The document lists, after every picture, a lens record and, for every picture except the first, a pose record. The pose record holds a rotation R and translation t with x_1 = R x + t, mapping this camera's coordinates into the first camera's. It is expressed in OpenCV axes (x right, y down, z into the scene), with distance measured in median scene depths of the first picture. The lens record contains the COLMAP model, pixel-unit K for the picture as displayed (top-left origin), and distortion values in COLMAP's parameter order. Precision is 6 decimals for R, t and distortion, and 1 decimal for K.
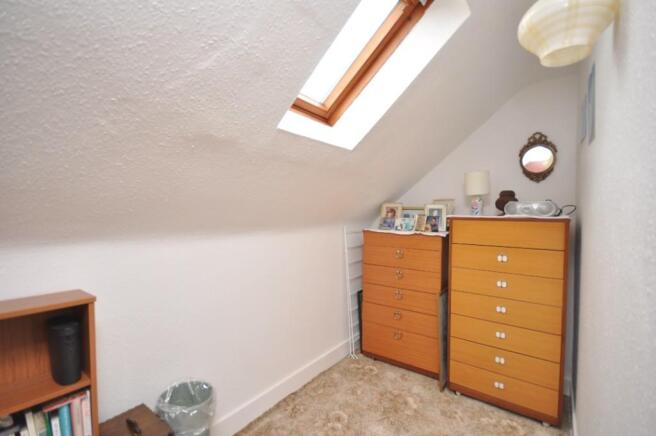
lens RADIAL K [[286.7, 0, 328.1], [0, 286.7, 220.0], [0, 0, 1]] dist [-0.002217, -0.000124]
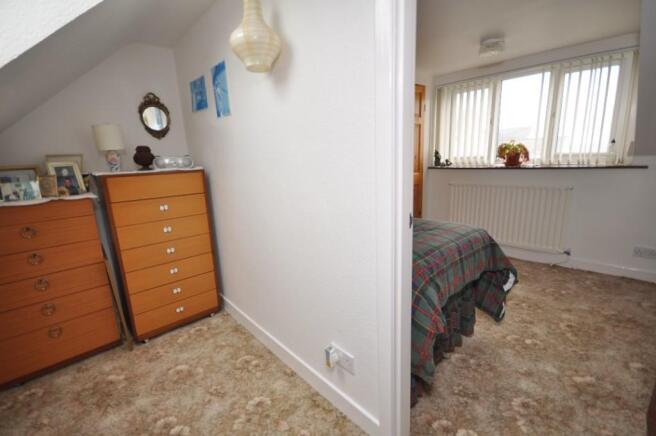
lens RADIAL K [[286.7, 0, 328.1], [0, 286.7, 220.0], [0, 0, 1]] dist [-0.002217, -0.000124]
pose [[0.181981, -0.230993, 0.955785, -0.340505], [0.063958, 0.972738, 0.222913, -0.028815], [-0.981220, 0.020564, 0.191794, 0.119386]]
